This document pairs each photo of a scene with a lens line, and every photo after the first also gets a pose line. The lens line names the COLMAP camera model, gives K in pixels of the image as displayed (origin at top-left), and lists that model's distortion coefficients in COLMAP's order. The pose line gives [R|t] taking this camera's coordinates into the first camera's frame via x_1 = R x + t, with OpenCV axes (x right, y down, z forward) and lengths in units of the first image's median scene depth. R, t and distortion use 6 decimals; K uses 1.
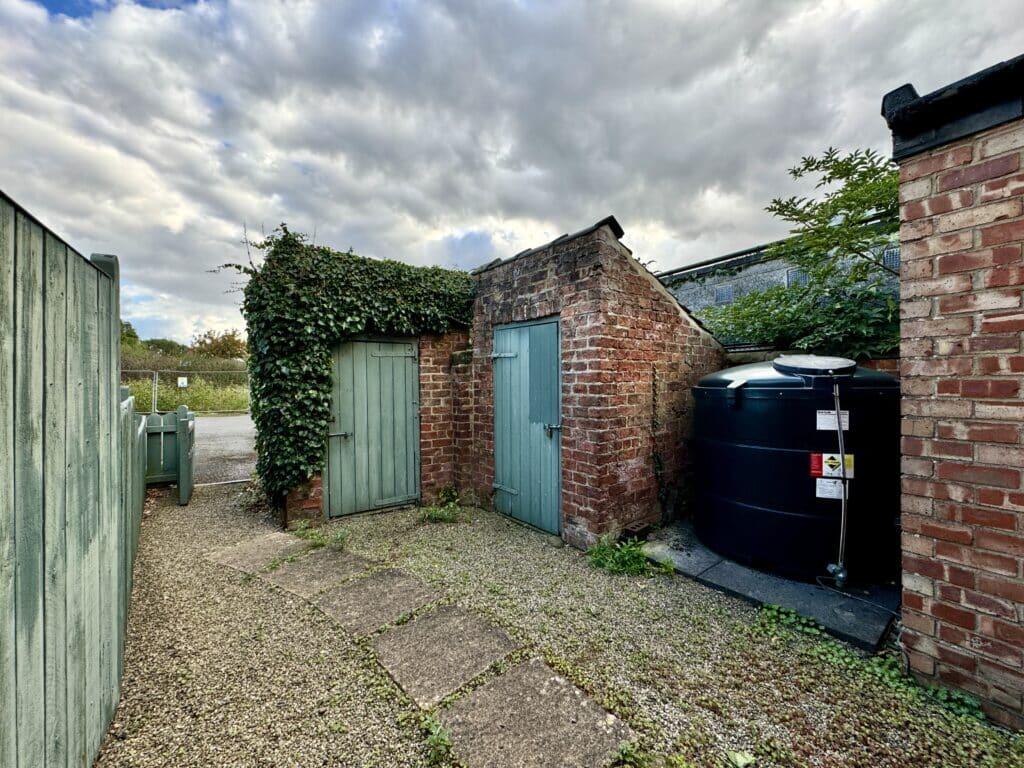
lens RADIAL K [[405.4, 0, 511.3], [0, 405.4, 381.0], [0, 0, 1]] dist [-0.001310, -0.000120]
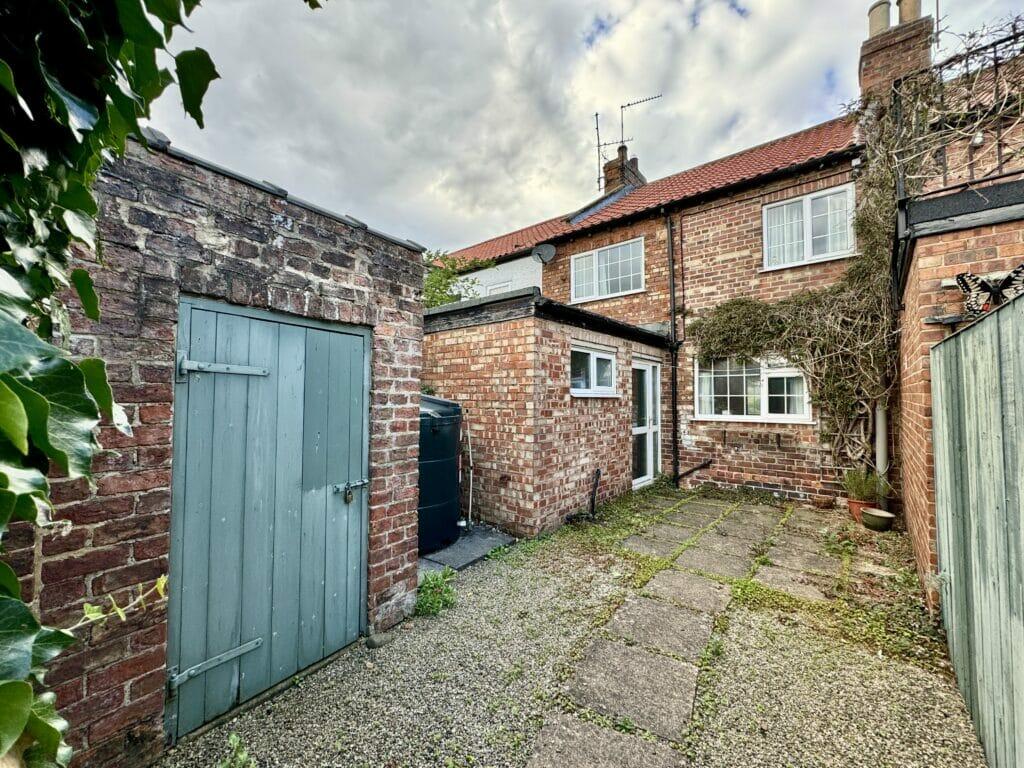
lens RADIAL K [[405.4, 0, 511.1], [0, 405.4, 384.4], [0, 0, 1]] dist [-0.001310, -0.000120]
pose [[-0.284737, 0.039643, 0.957786, -0.688734], [0.000959, 0.999156, -0.041070, -0.031838], [-0.958605, -0.010776, -0.284535, 1.006457]]
